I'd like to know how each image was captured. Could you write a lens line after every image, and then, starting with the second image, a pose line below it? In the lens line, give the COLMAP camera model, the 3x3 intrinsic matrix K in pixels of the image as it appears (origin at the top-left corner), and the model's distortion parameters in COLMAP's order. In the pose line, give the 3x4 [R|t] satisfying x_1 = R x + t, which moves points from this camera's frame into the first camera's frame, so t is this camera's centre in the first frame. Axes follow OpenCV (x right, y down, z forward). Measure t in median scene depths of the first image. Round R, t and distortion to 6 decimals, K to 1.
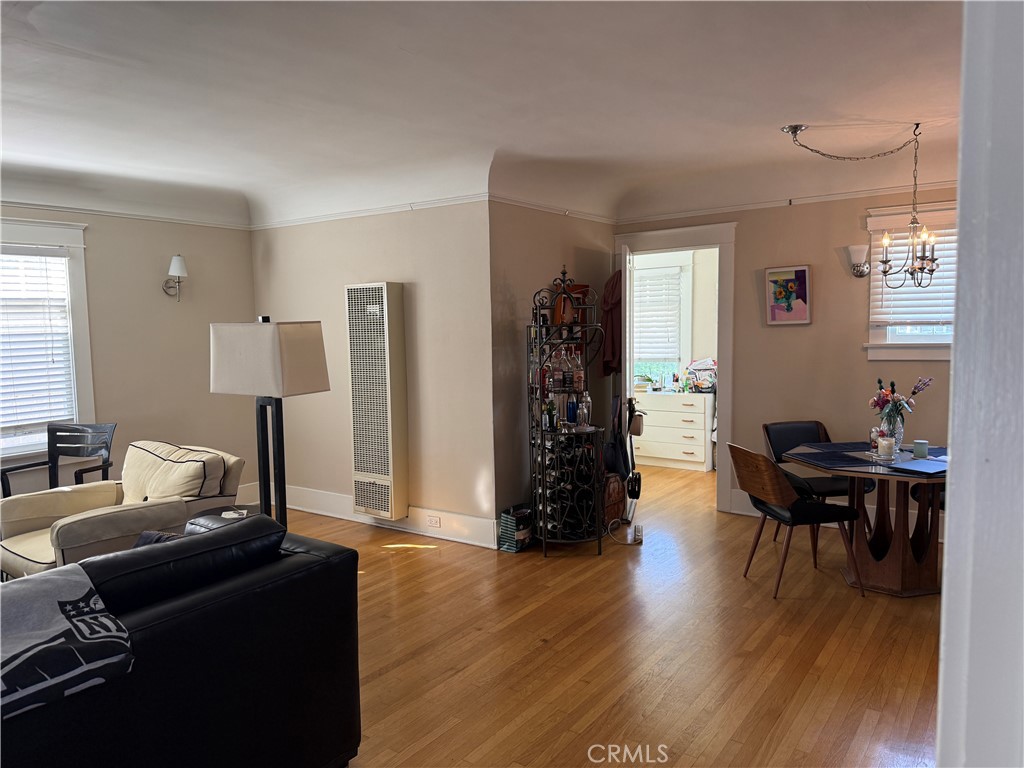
lens RADIAL K [[702.3, 0, 512.0], [0, 702.3, 384.0], [0, 0, 1]] dist [0.115042, -0.137572]
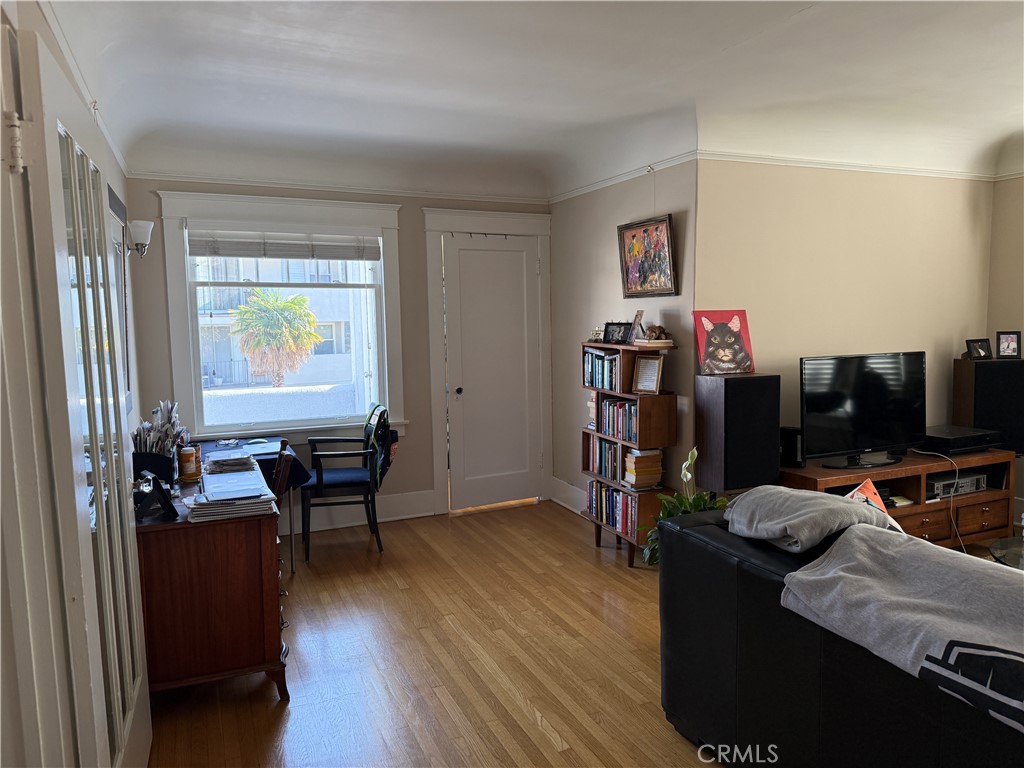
lens RADIAL K [[722.2, 0, 512.0], [0, 722.2, 384.0], [0, 0, 1]] dist [0.088404, -0.154348]
pose [[-0.513617, 0.117517, -0.849934, 0.358858], [-0.042479, 0.985879, 0.161983, -0.077583], [0.856967, 0.119302, -0.501372, 0.840453]]
